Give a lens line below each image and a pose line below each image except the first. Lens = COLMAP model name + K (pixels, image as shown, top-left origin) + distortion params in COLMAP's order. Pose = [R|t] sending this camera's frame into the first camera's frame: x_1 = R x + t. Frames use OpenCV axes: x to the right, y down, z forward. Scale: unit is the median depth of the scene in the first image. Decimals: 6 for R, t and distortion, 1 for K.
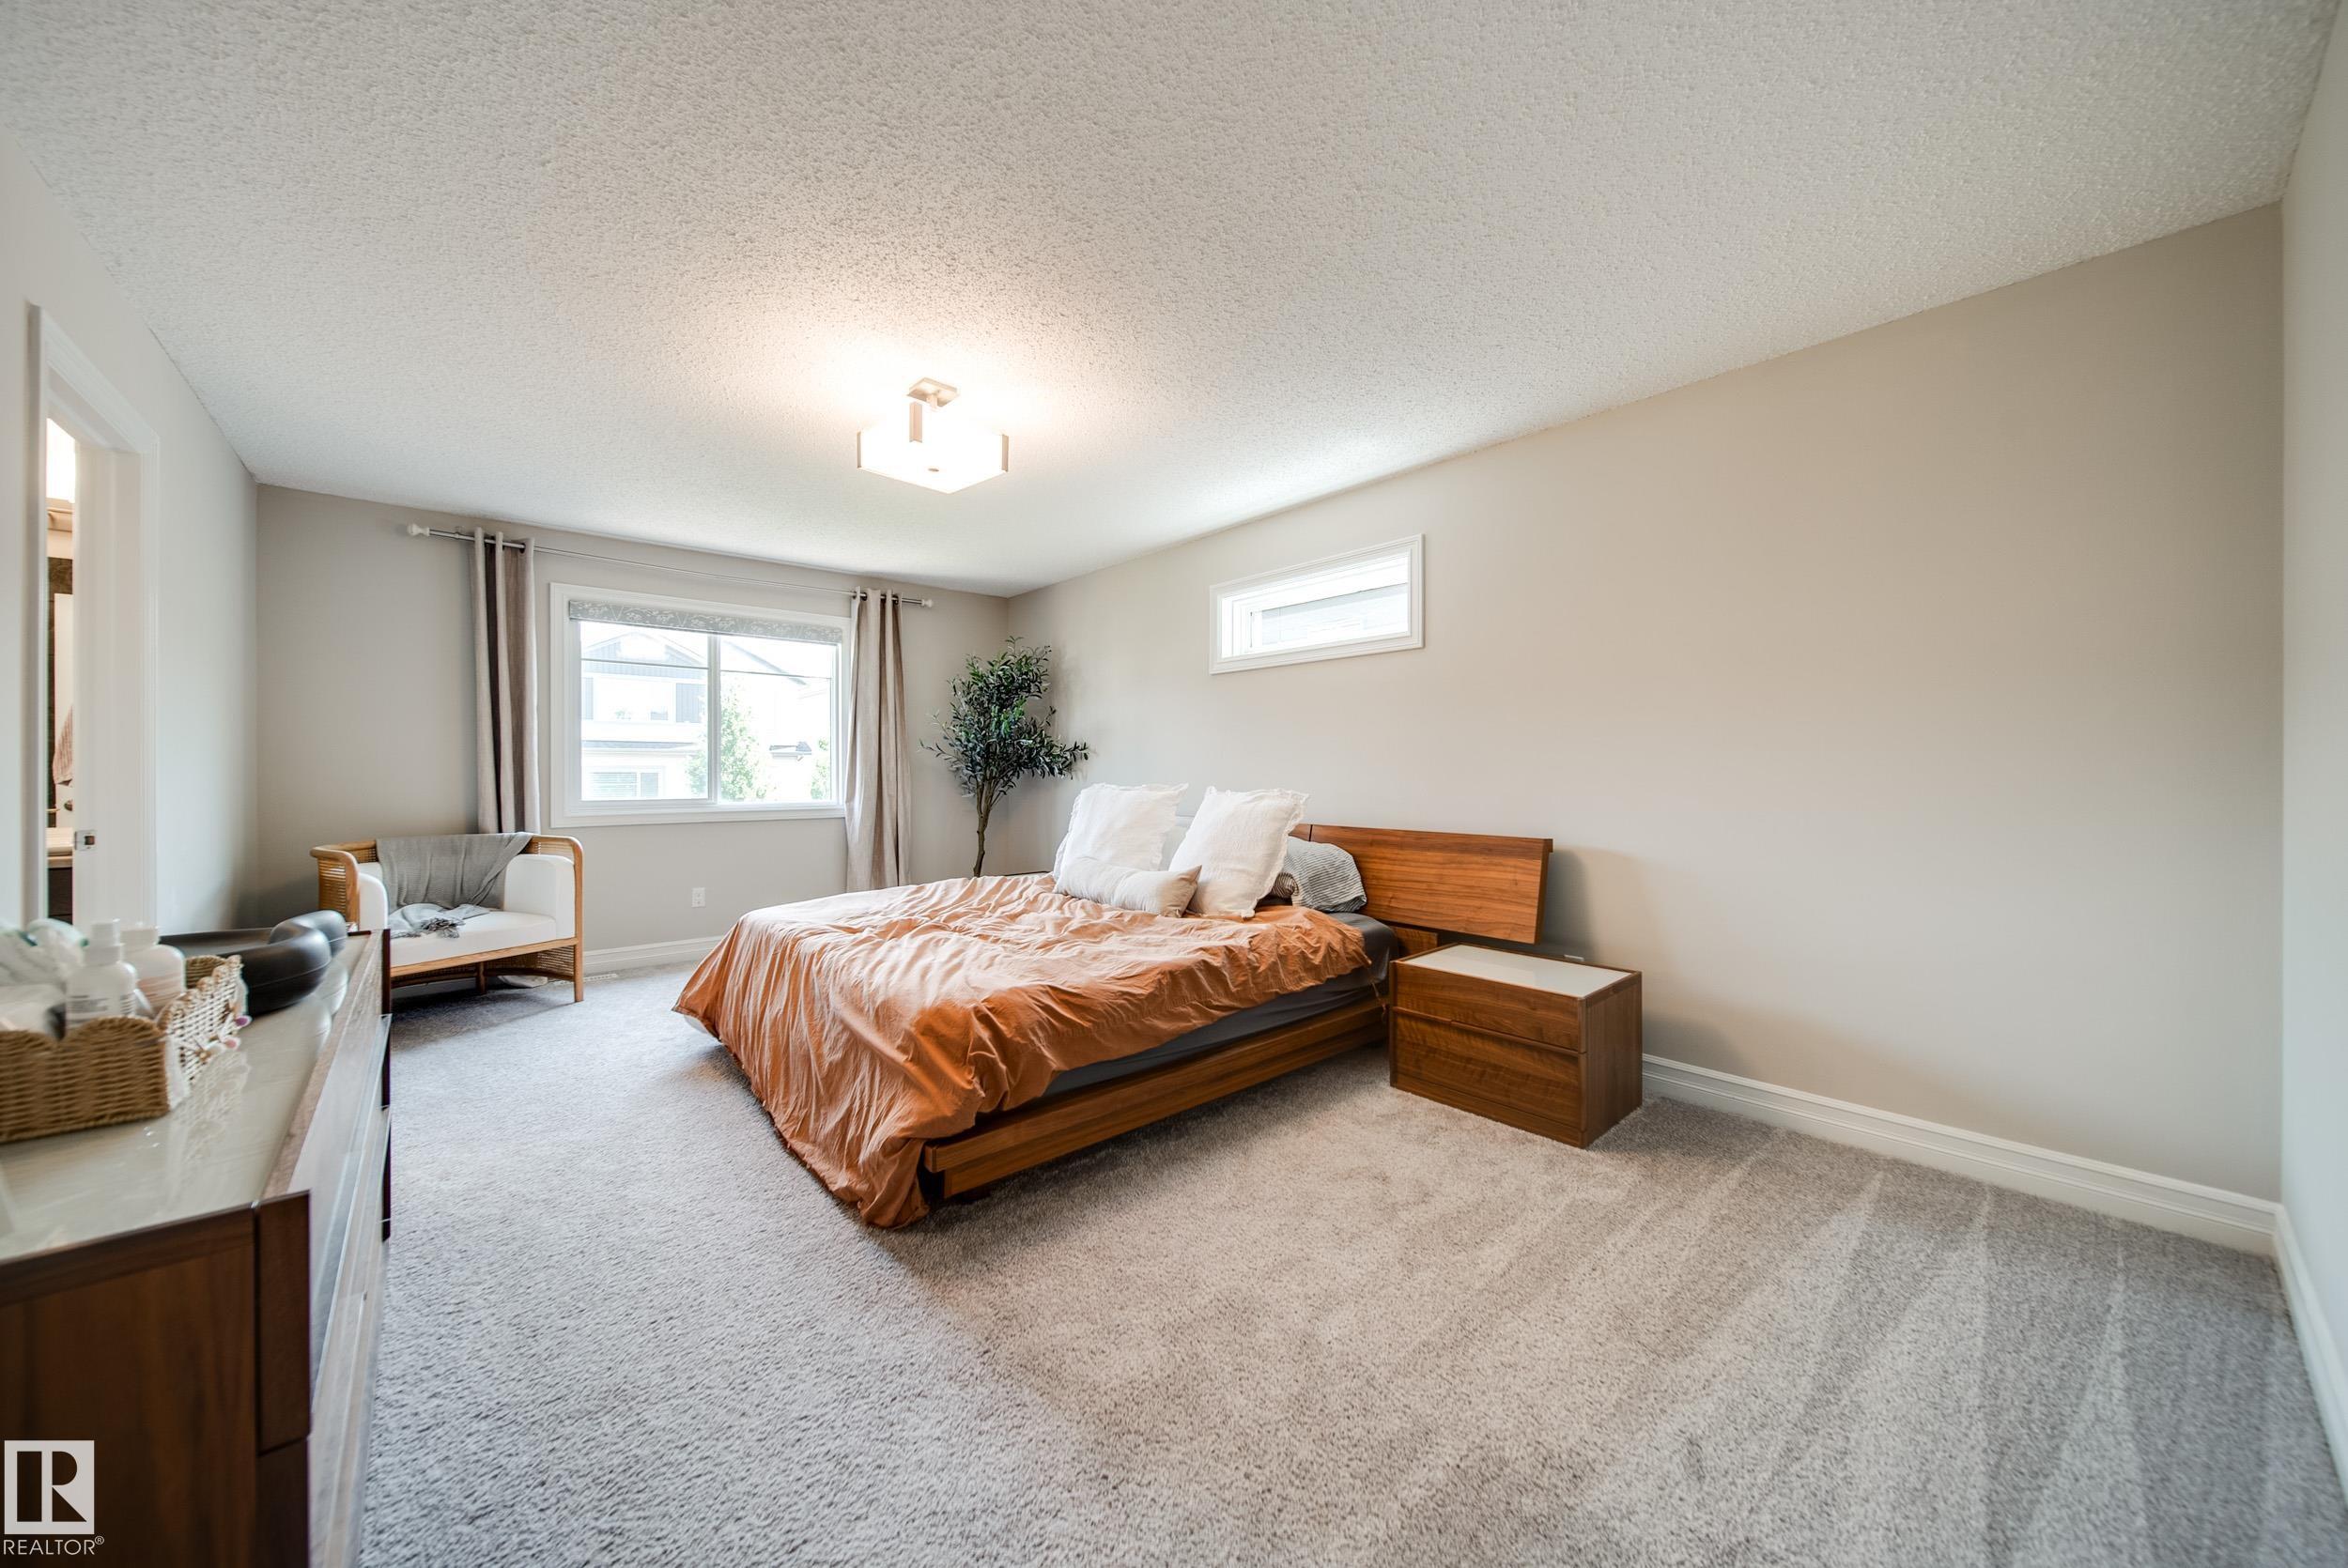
lens RADIAL K [[838.5, 0, 1162.8], [0, 838.5, 775.2], [0, 0, 1]] dist [-0.002221, -0.000339]
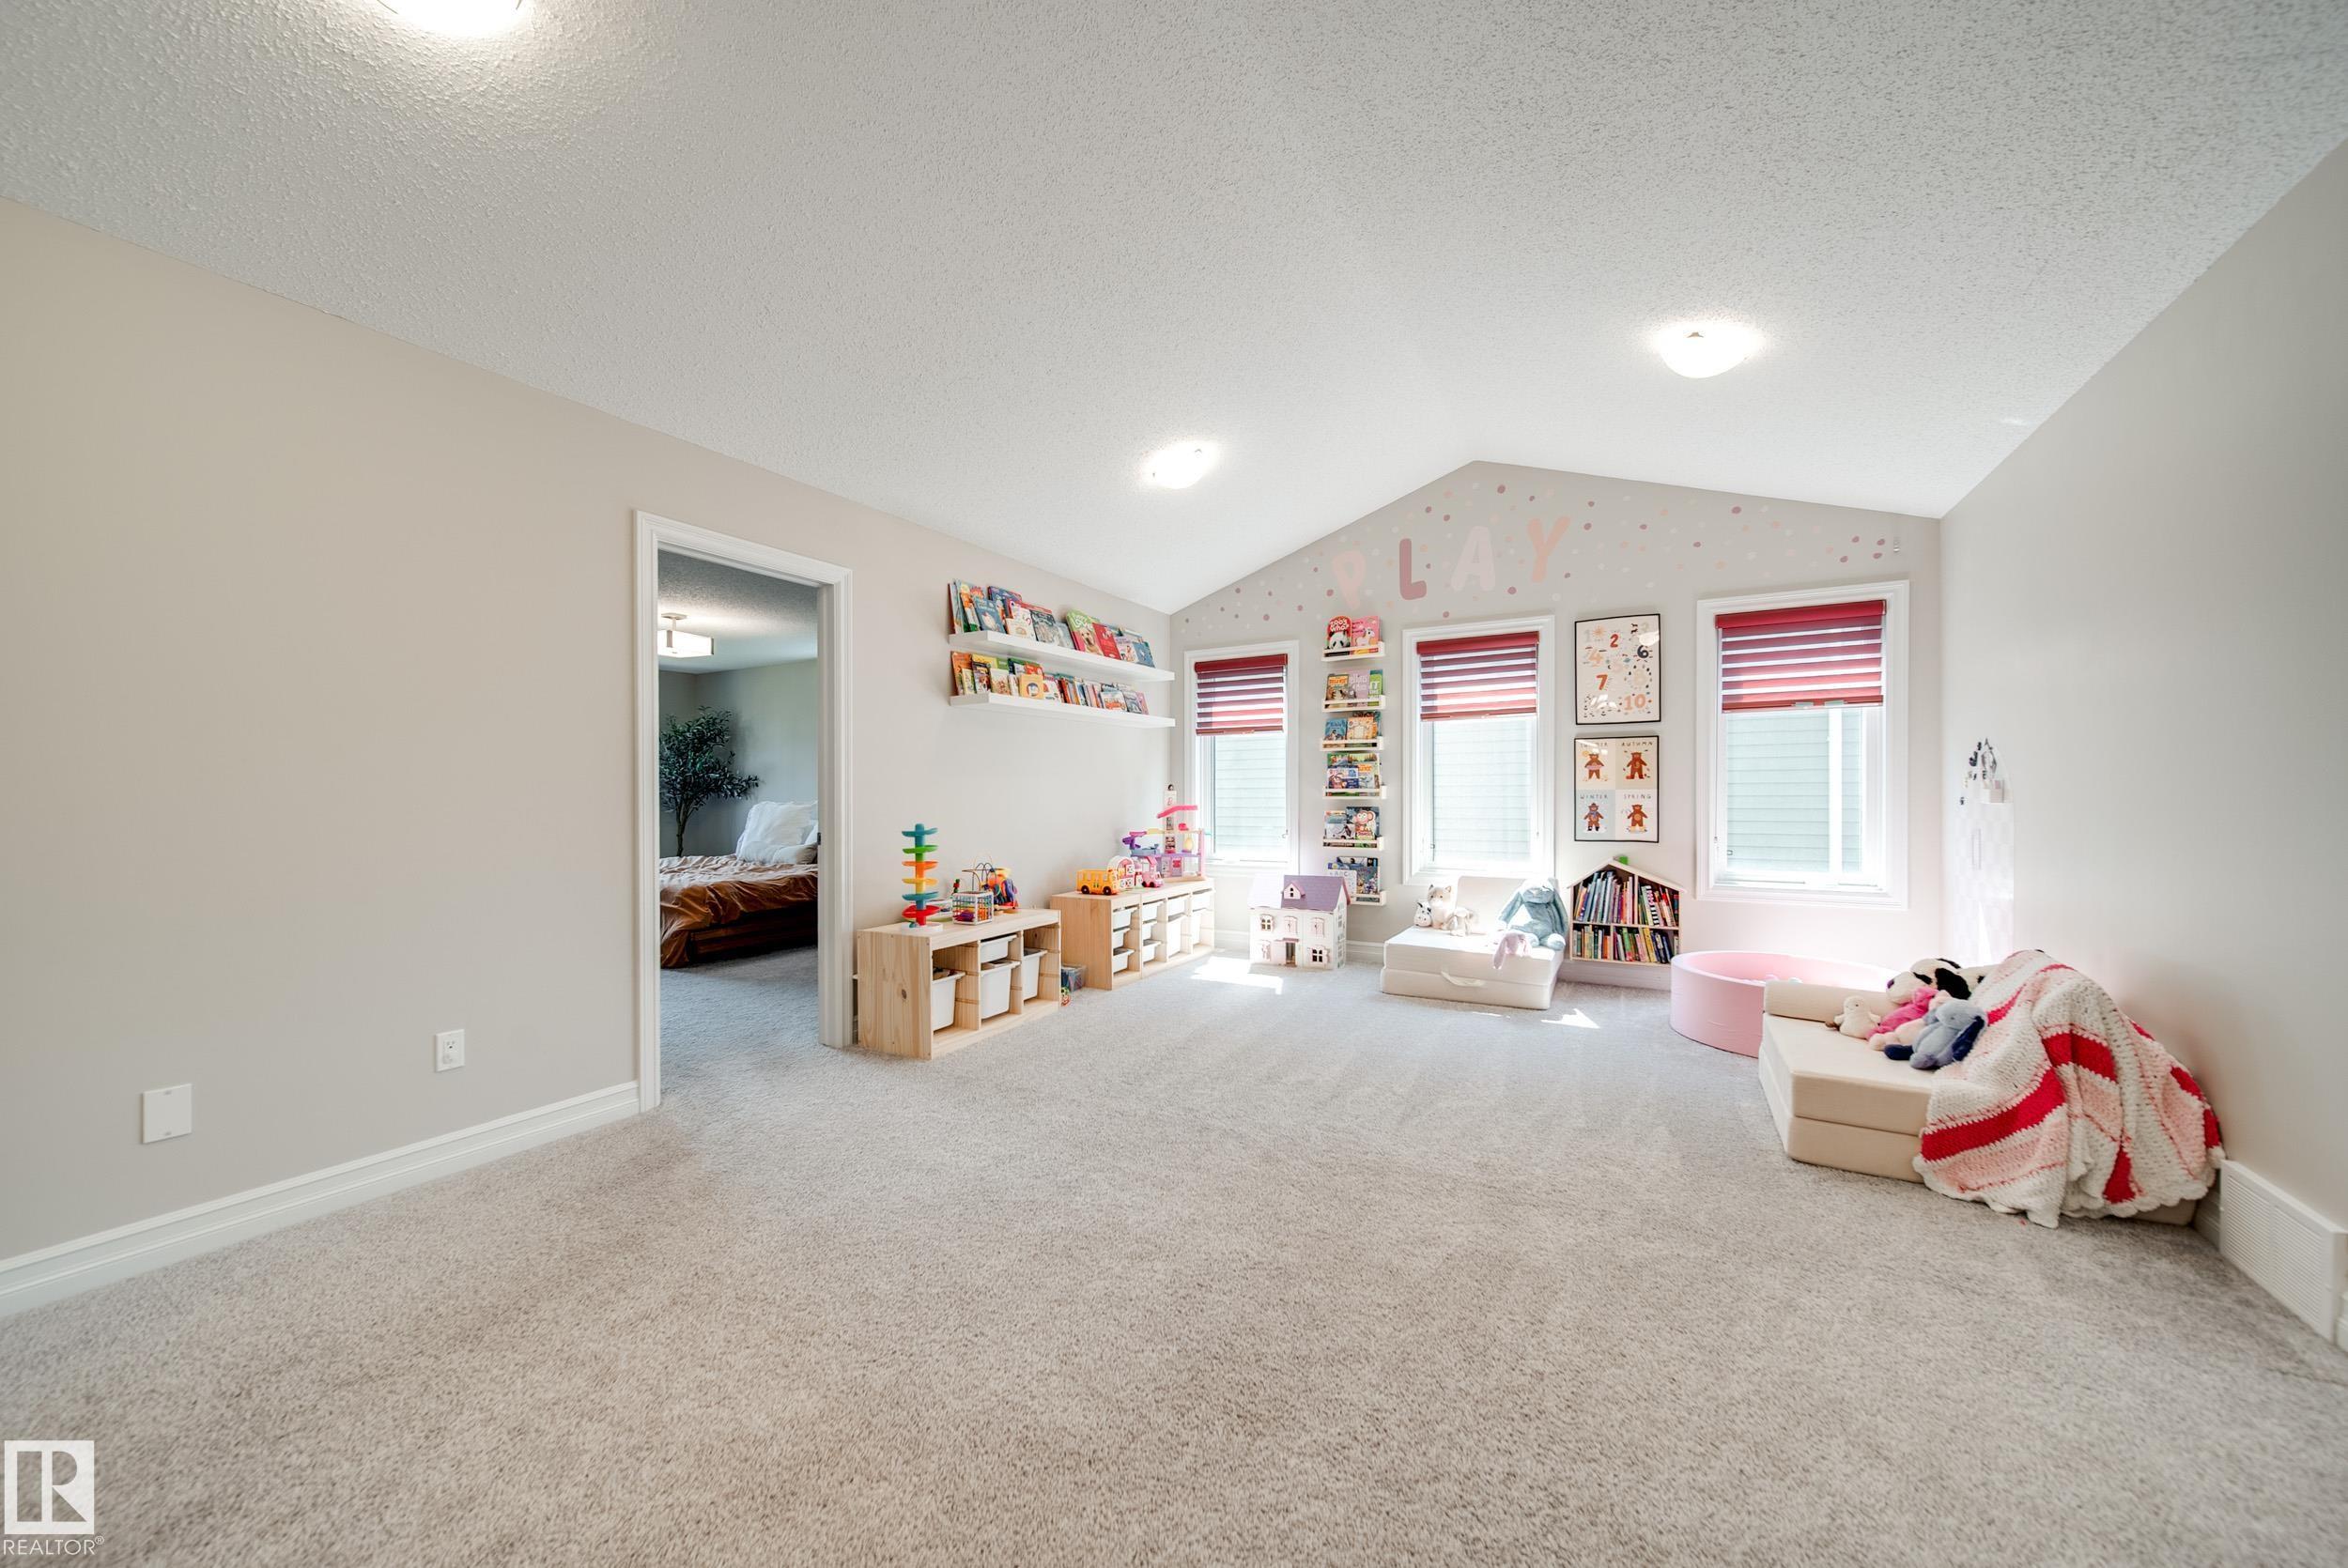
lens RADIAL K [[865.6, 0, 1172.8], [0, 865.6, 795.1], [0, 0, 1]] dist [-0.000546, -0.000073]
pose [[0.938658, -0.005605, 0.344803, 0.094845], [0.006491, 0.999978, -0.001416, 0.005043], [-0.344788, 0.003567, 0.938674, -0.932512]]
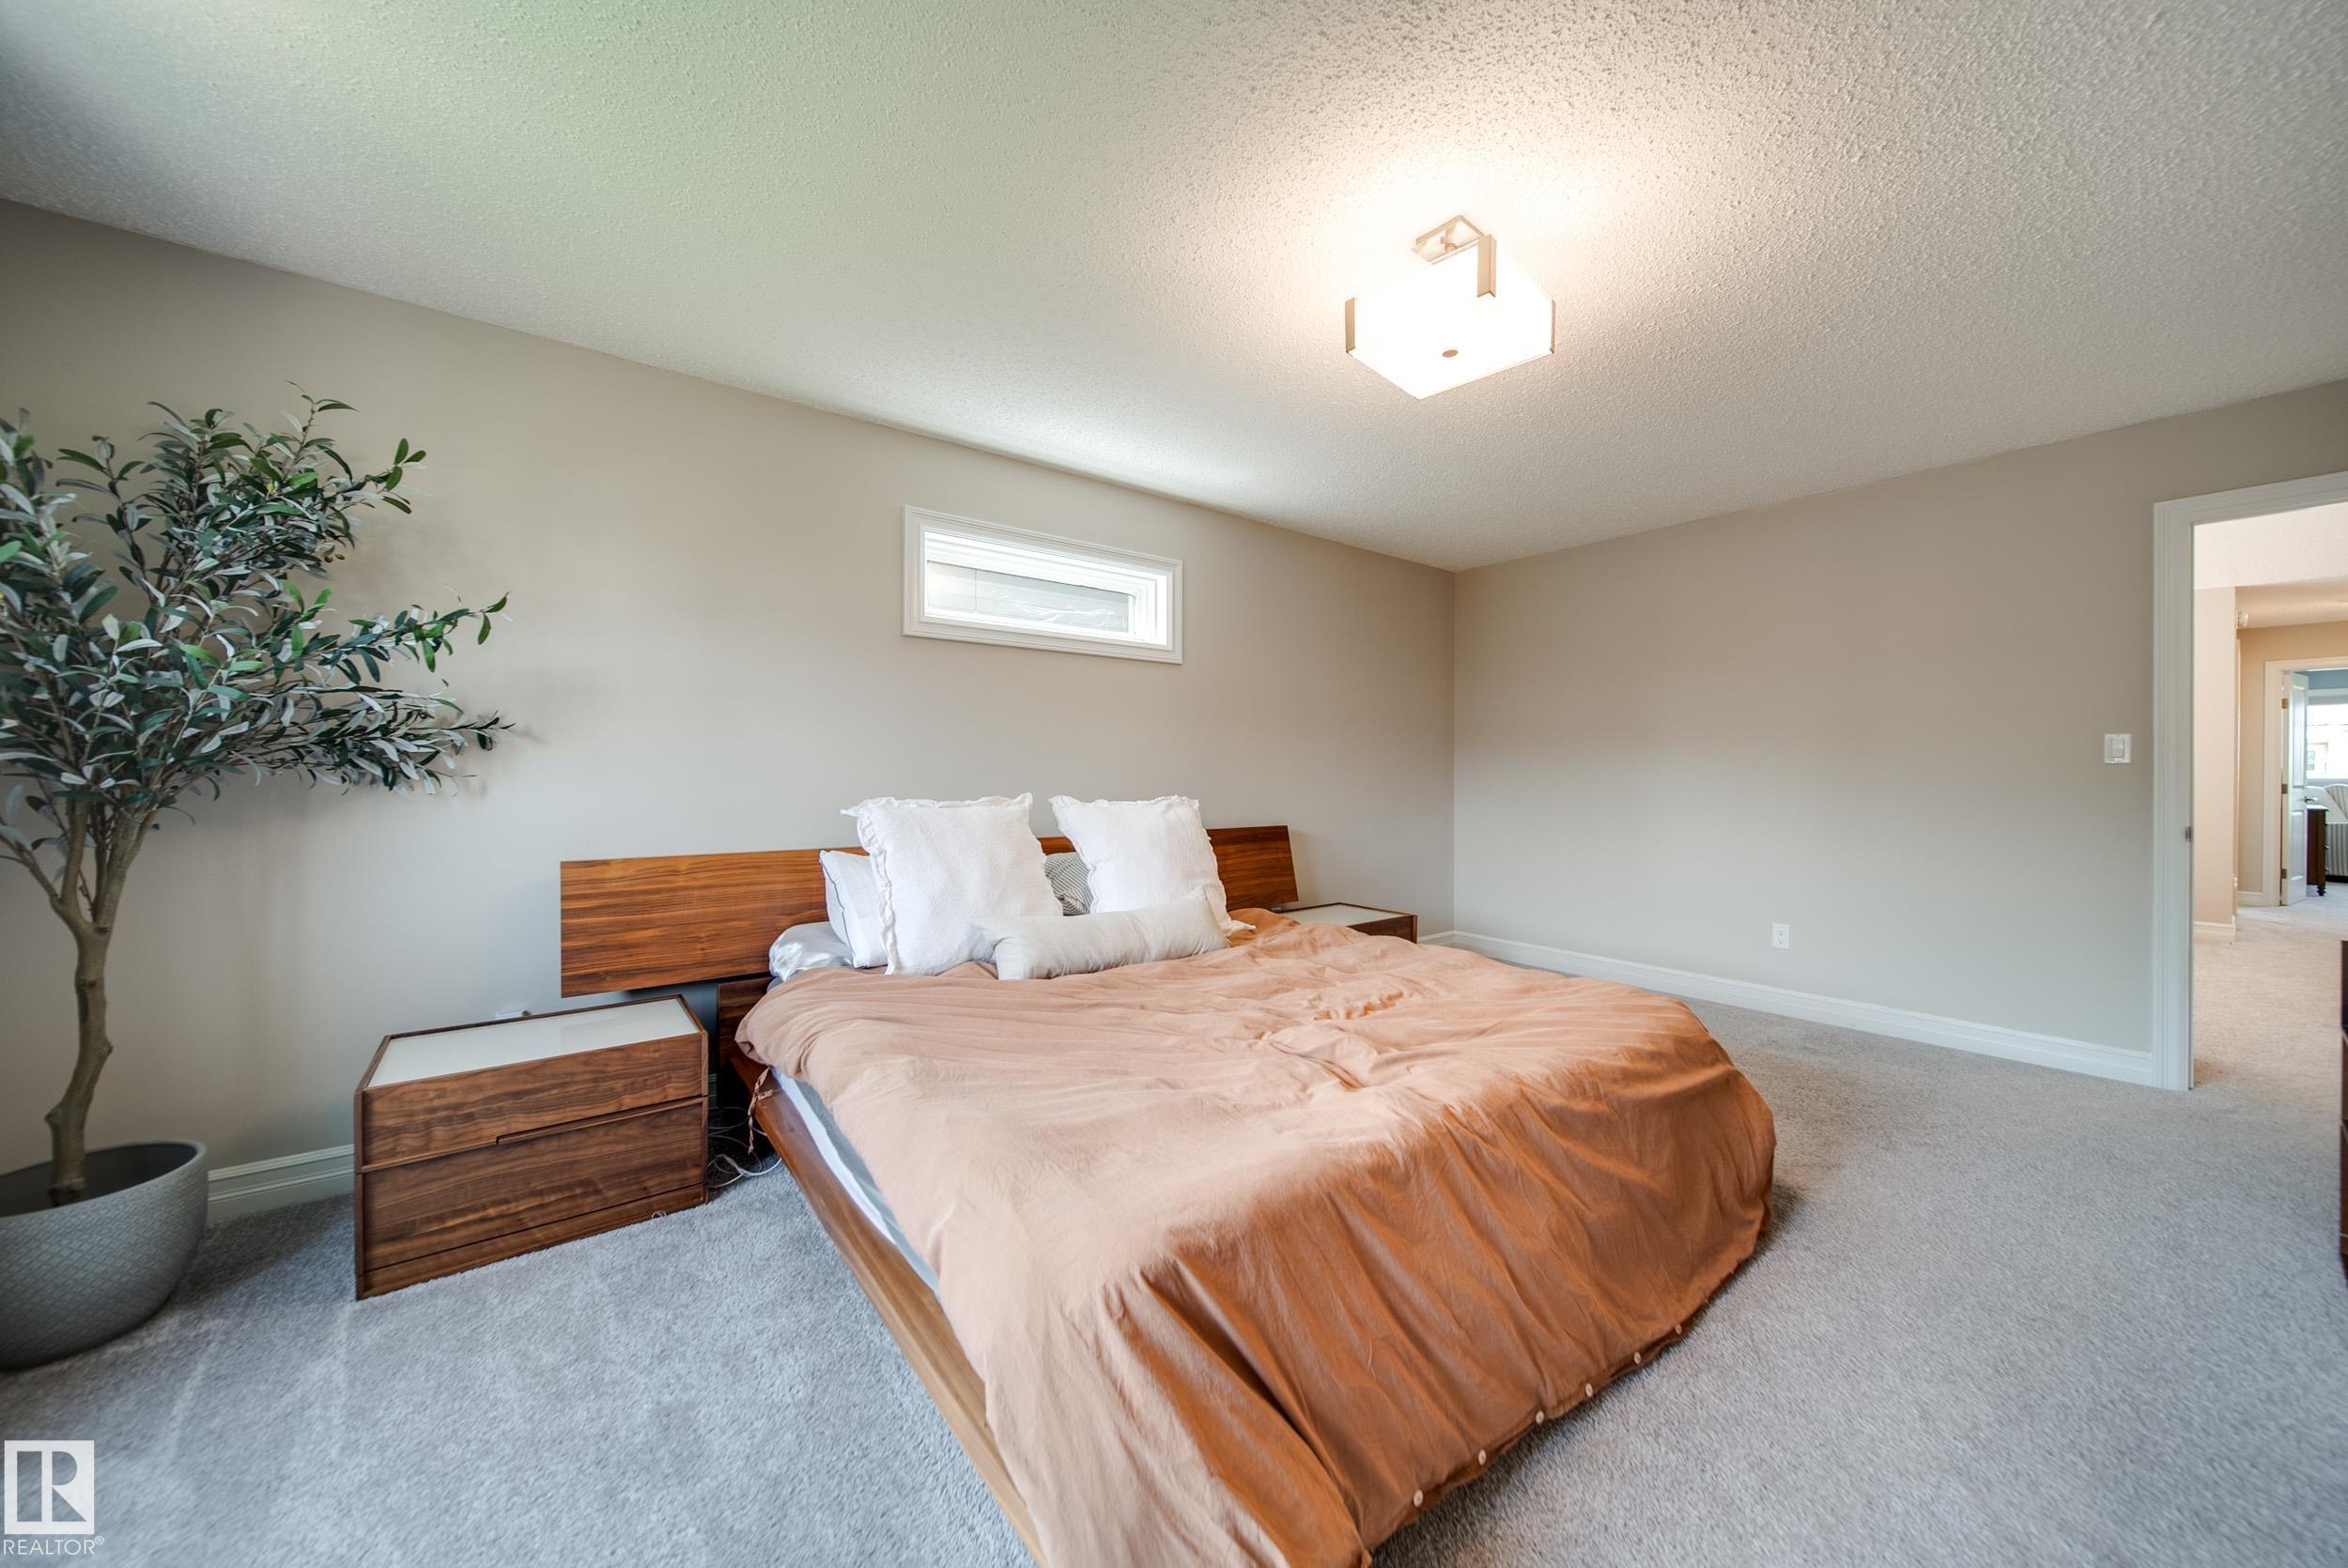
lens RADIAL K [[838.5, 0, 1162.8], [0, 838.5, 775.2], [0, 0, 1]] dist [-0.002221, -0.000339]
pose [[0.057204, 0.008834, 0.998323, -0.608379], [0.004293, 0.999949, -0.009094, 0.001072], [-0.998353, 0.004806, 0.057163, 0.754257]]
